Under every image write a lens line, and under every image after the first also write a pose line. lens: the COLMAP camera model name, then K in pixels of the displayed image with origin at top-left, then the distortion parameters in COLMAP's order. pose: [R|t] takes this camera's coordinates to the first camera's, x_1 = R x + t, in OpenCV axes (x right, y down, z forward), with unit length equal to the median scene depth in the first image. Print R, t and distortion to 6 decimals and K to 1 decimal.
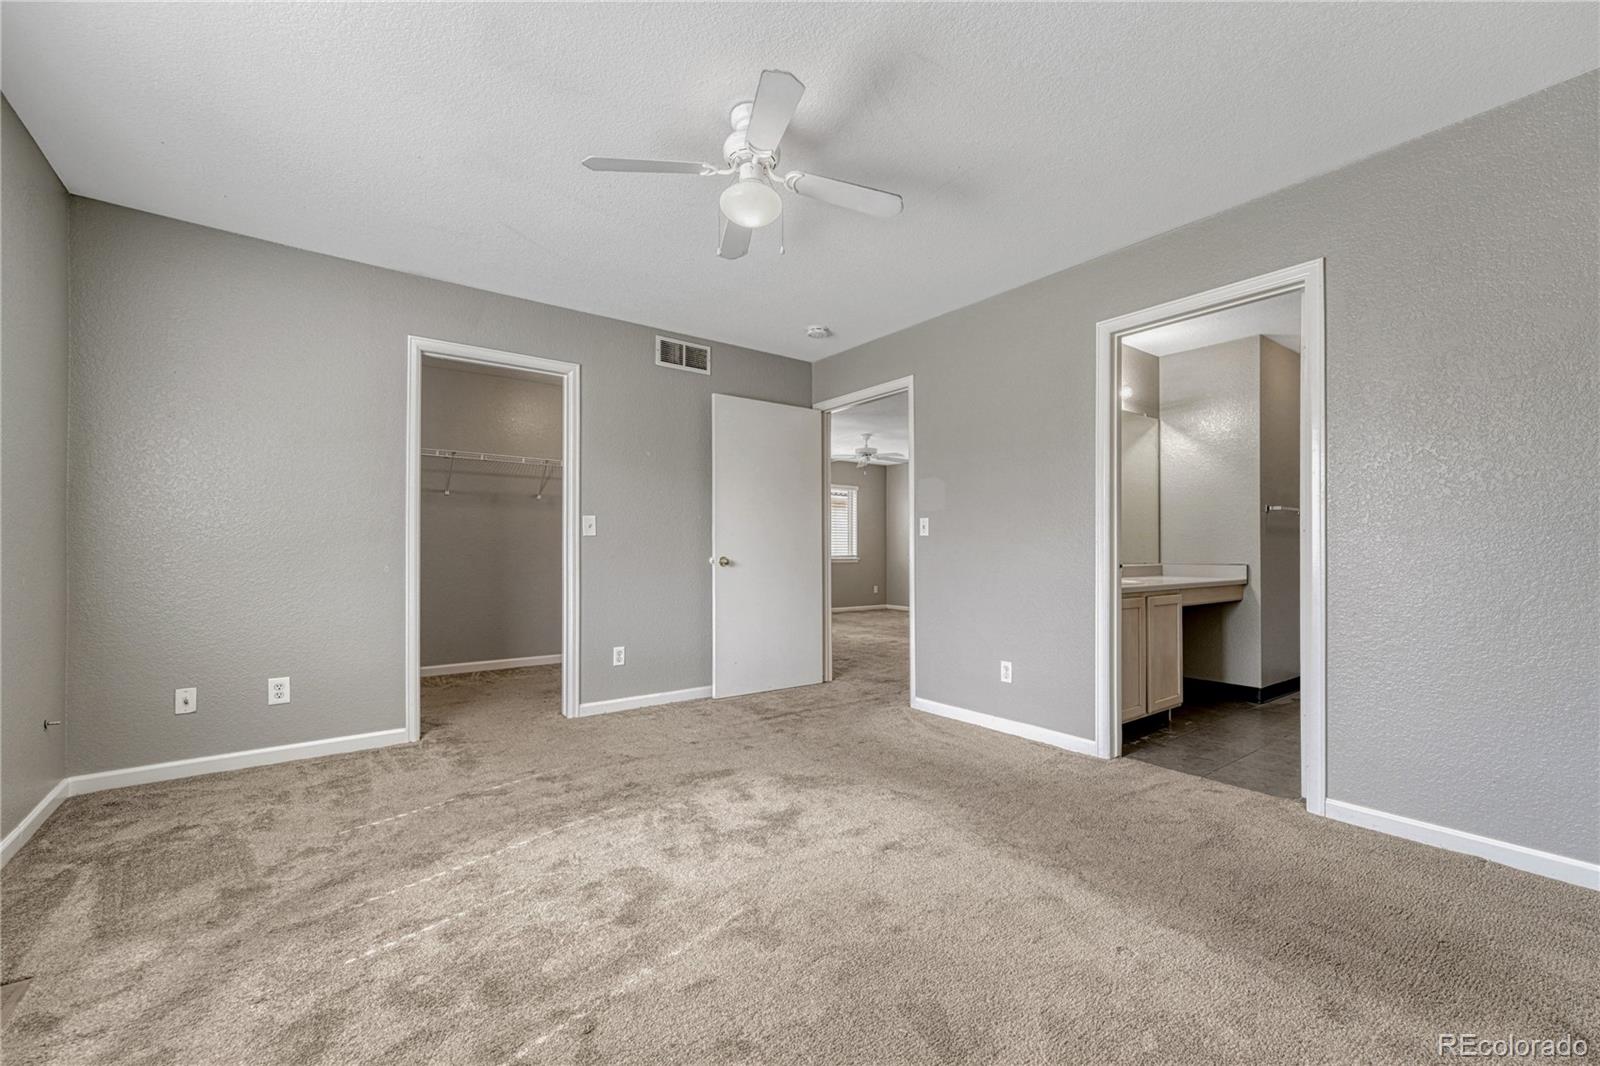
lens RADIAL K [[665.8, 0, 798.4], [0, 665.8, 544.8], [0, 0, 1]] dist [0.043432, -0.000062]
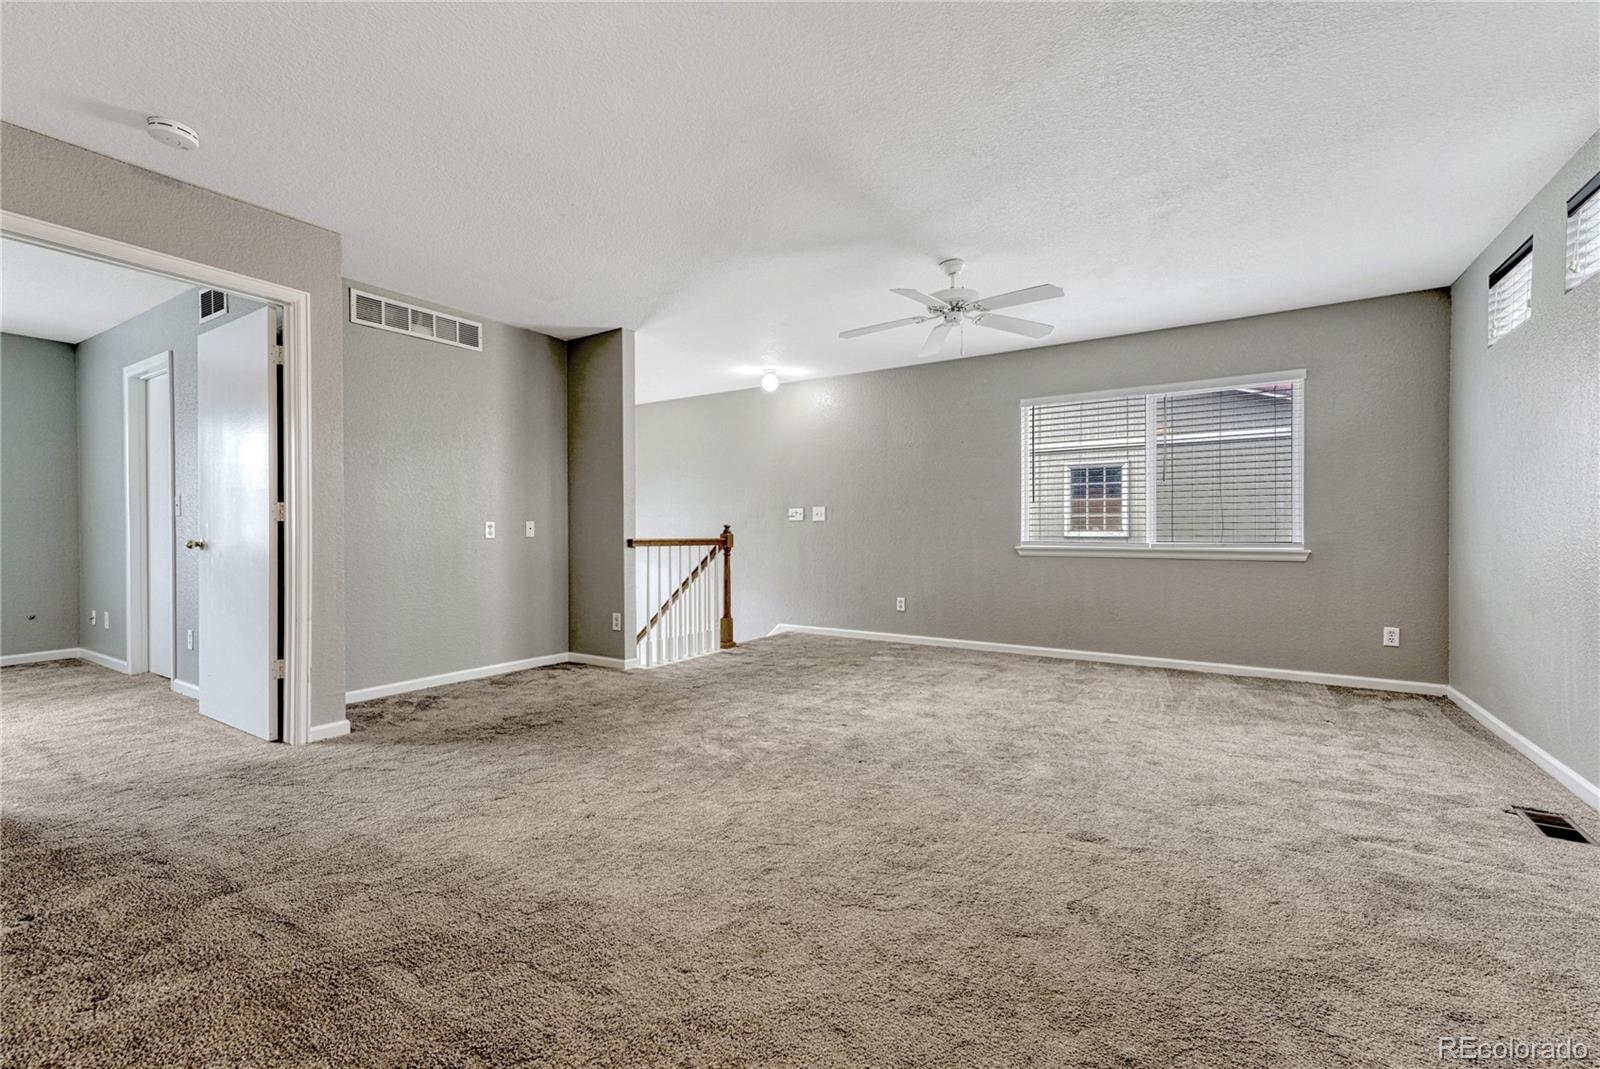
lens RADIAL K [[687.6, 0, 795.7], [0, 687.6, 546.5], [0, 0, 1]] dist [0.027709, 0.000280]
pose [[0.350522, 0.018927, -0.936363, 2.382093], [0.013144, 0.999598, 0.025125, 0.025608], [0.936462, -0.021114, 0.350133, 3.678926]]
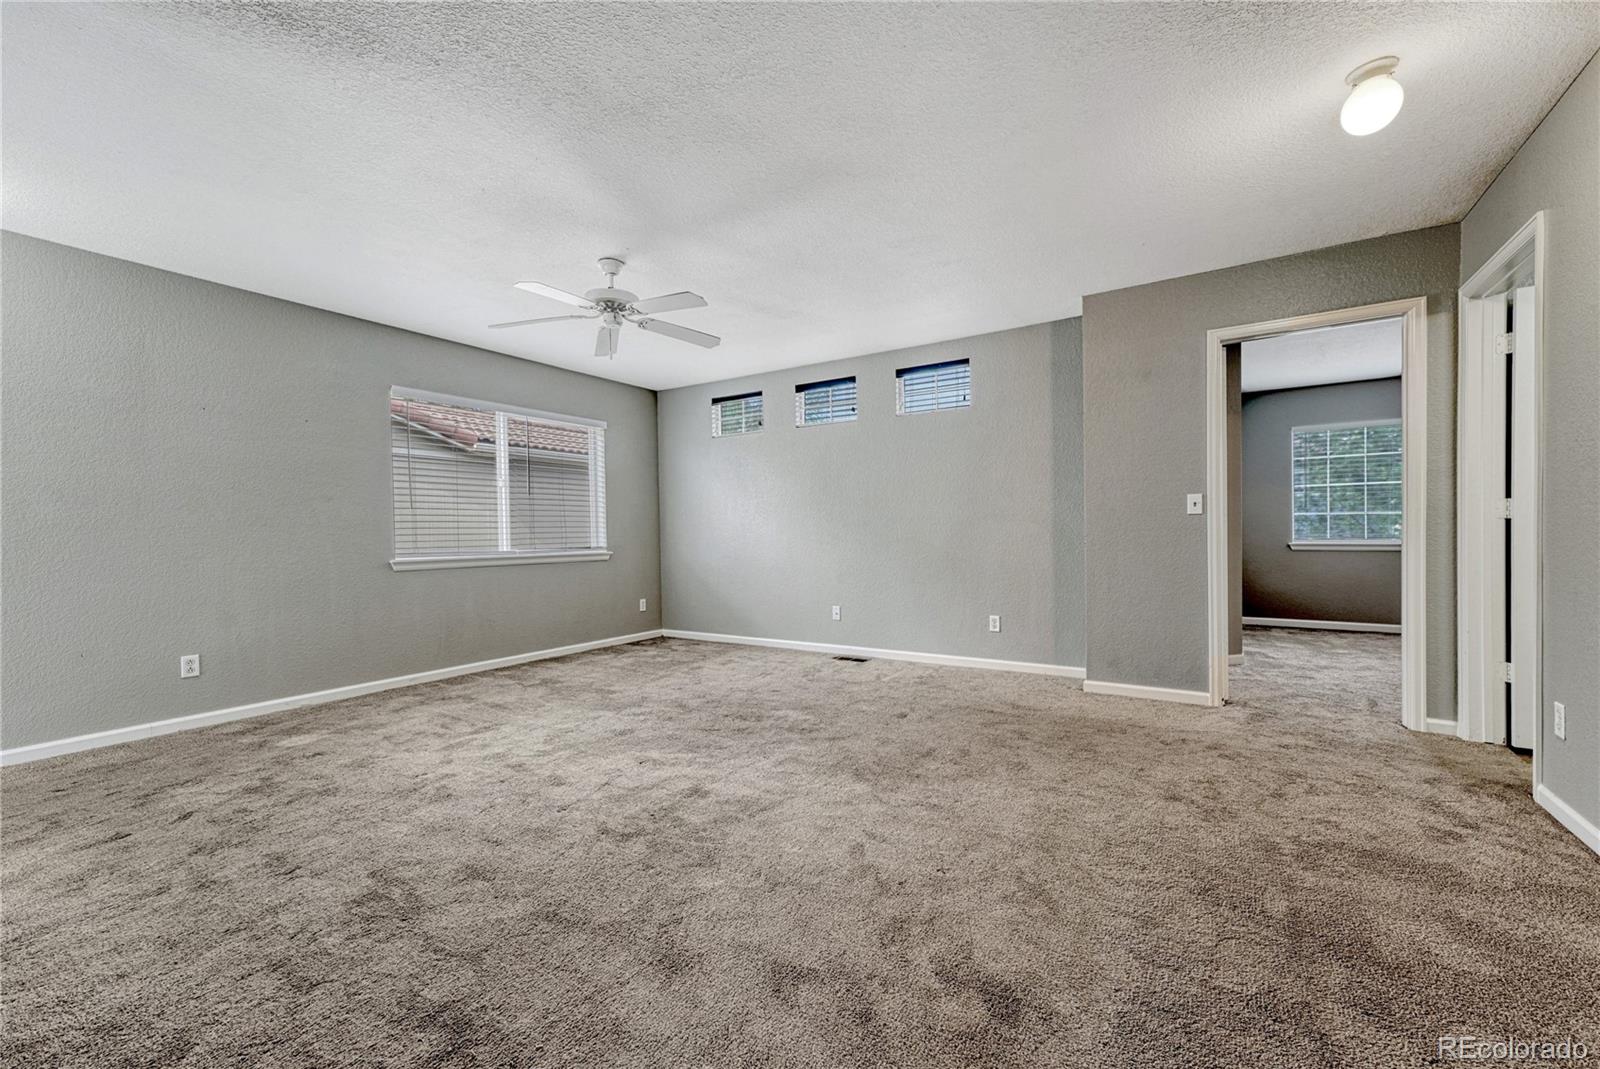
lens RADIAL K [[644.1, 0, 801.4], [0, 644.1, 543.5], [0, 0, 1]] dist [0.013802, -0.000033]
pose [[0.936828, -0.021865, 0.349106, 0.336278], [0.014359, 0.999607, 0.024075, 0.018895], [-0.349495, -0.017541, 0.936774, 2.843165]]
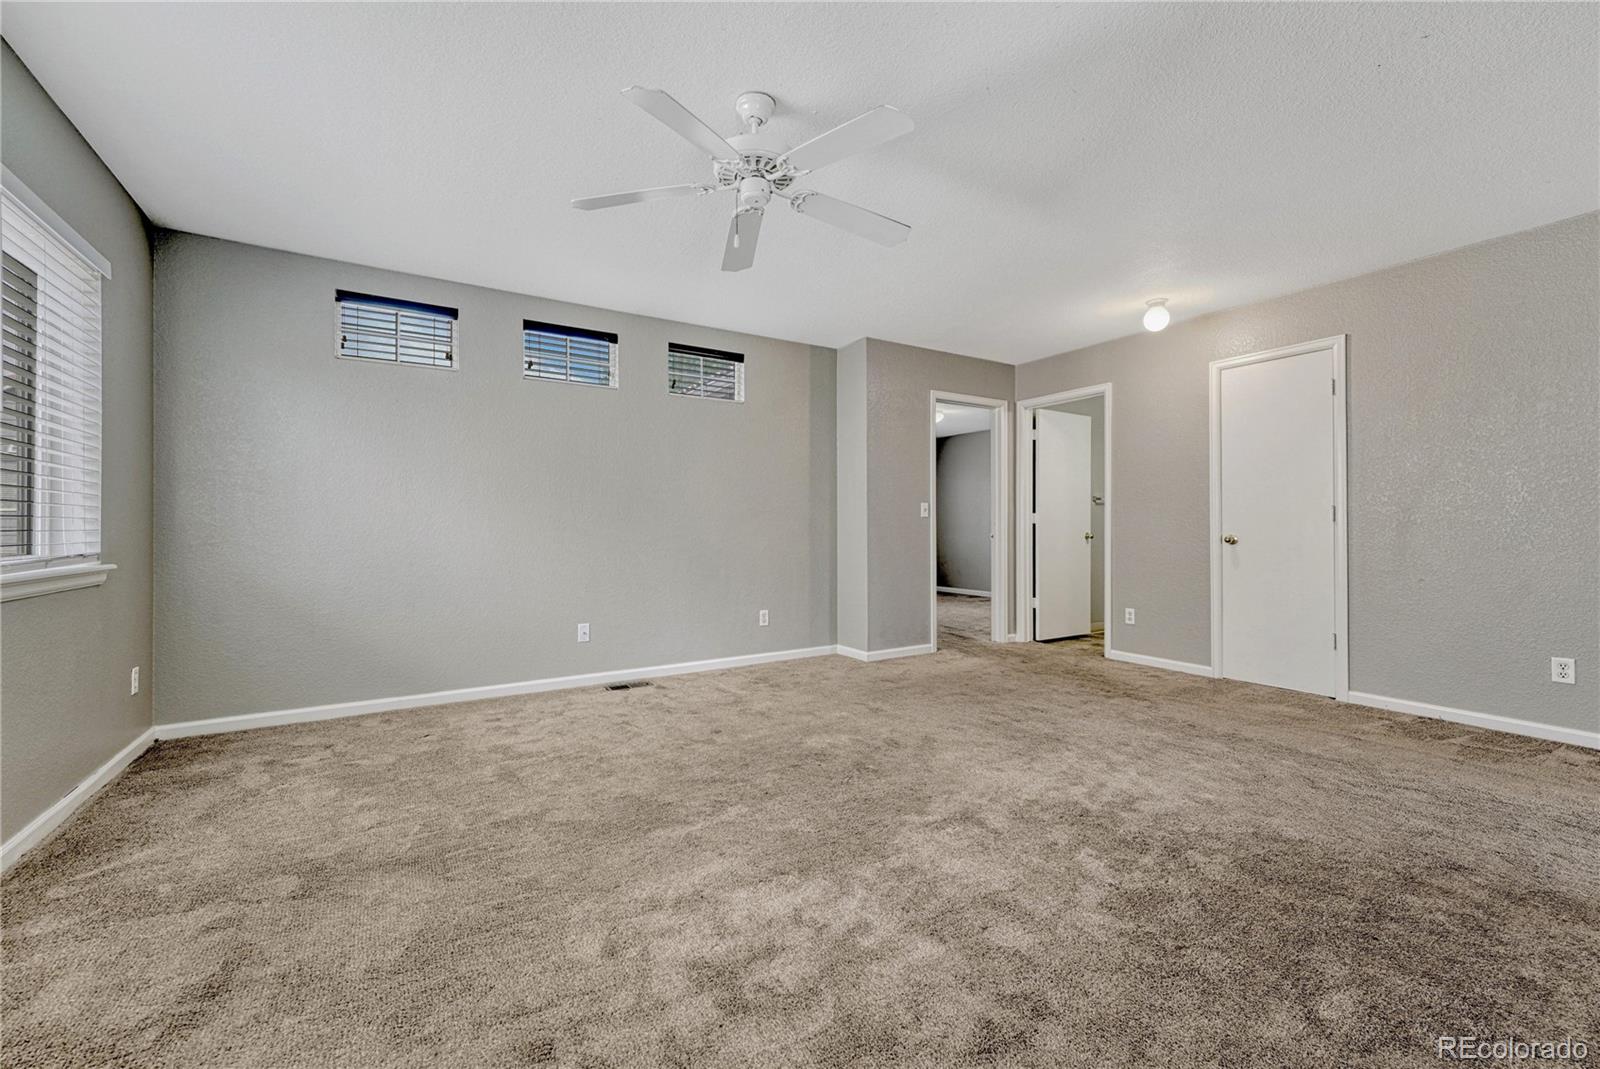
lens RADIAL K [[652.0, 0, 800.2], [0, 652.0, 521.8], [0, 0, 1]] dist [0.012551, 0.000065]
pose [[0.098011, 0.005902, 0.995168, -0.775578], [-0.005550, 0.999970, -0.005384, 0.031693], [-0.995170, -0.004996, 0.098041, 4.704293]]
